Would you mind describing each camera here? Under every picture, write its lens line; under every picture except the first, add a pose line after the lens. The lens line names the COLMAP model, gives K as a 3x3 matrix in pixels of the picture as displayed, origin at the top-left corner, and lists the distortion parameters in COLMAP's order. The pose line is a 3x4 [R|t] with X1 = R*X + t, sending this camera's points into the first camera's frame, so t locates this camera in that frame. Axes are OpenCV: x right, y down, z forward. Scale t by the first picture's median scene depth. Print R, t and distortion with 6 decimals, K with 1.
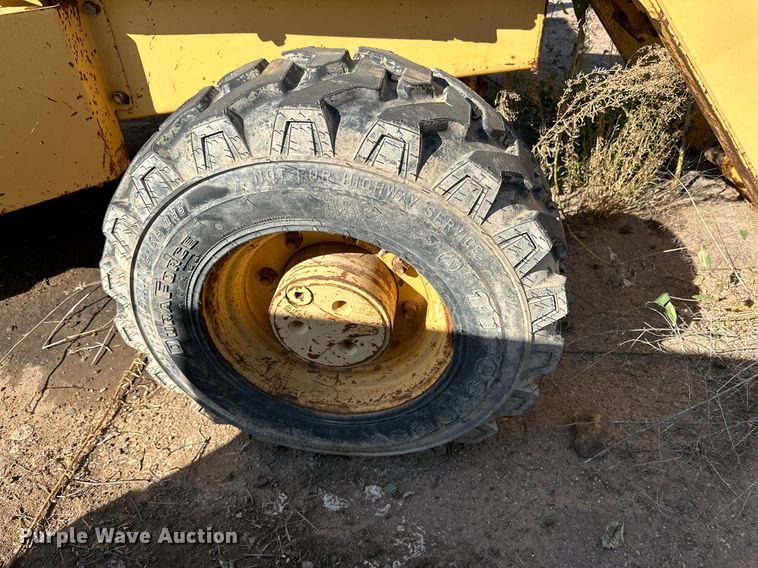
lens RADIAL K [[520.7, 0, 379.0], [0, 520.7, 284.0], [0, 0, 1]] dist [0.098840, -0.157204]
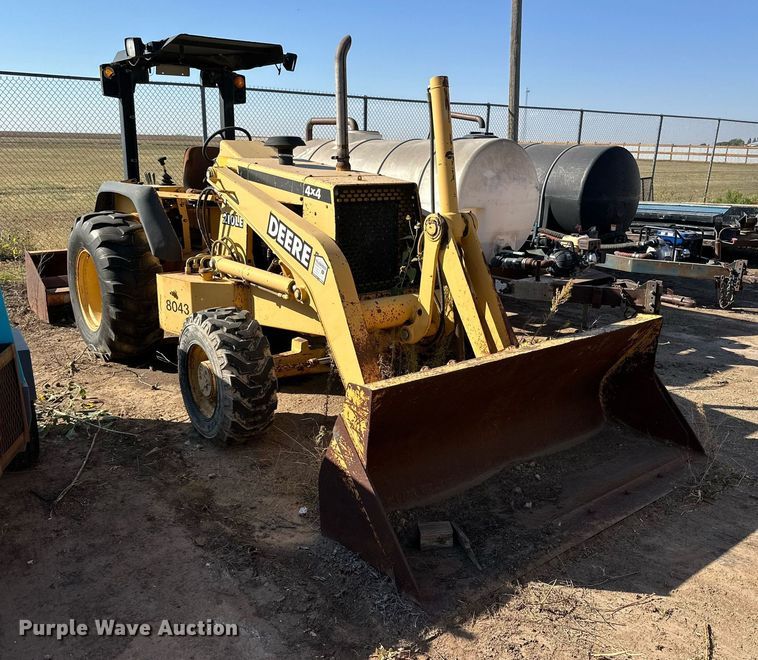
lens RADIAL K [[690.7, 0, 379.0], [0, 690.7, 330.0], [0, 0, 1]] dist [0.075040, -0.002913]
pose [[0.678551, 0.212922, -0.703017, 4.447670], [-0.473417, 0.858546, -0.196915, 0.186663], [0.561644, 0.466437, 0.683368, -1.849504]]
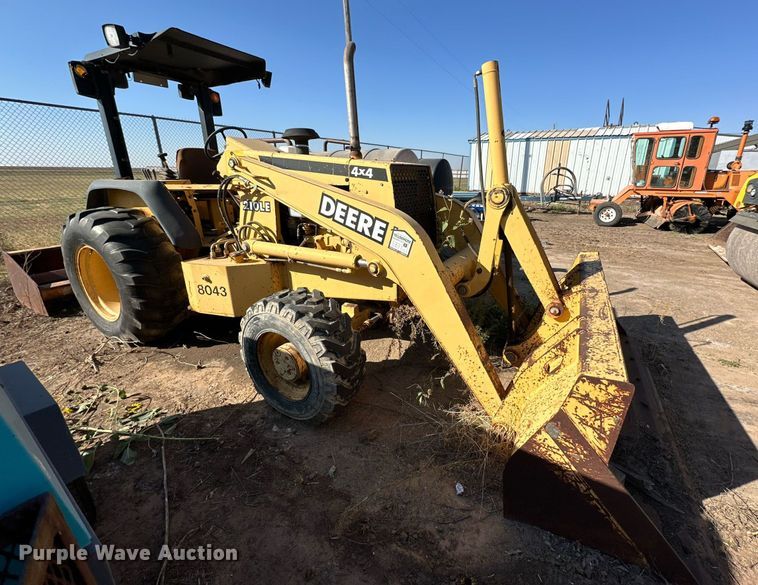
lens RADIAL K [[330.2, 0, 409.2], [0, 330.2, 279.8], [0, 0, 1]] dist [-0.010178, 0.010286]
pose [[0.925652, 0.133566, -0.354019, 1.574640], [-0.246470, 0.922742, -0.296309, 0.012076], [0.287092, 0.361534, 0.887058, -0.986107]]
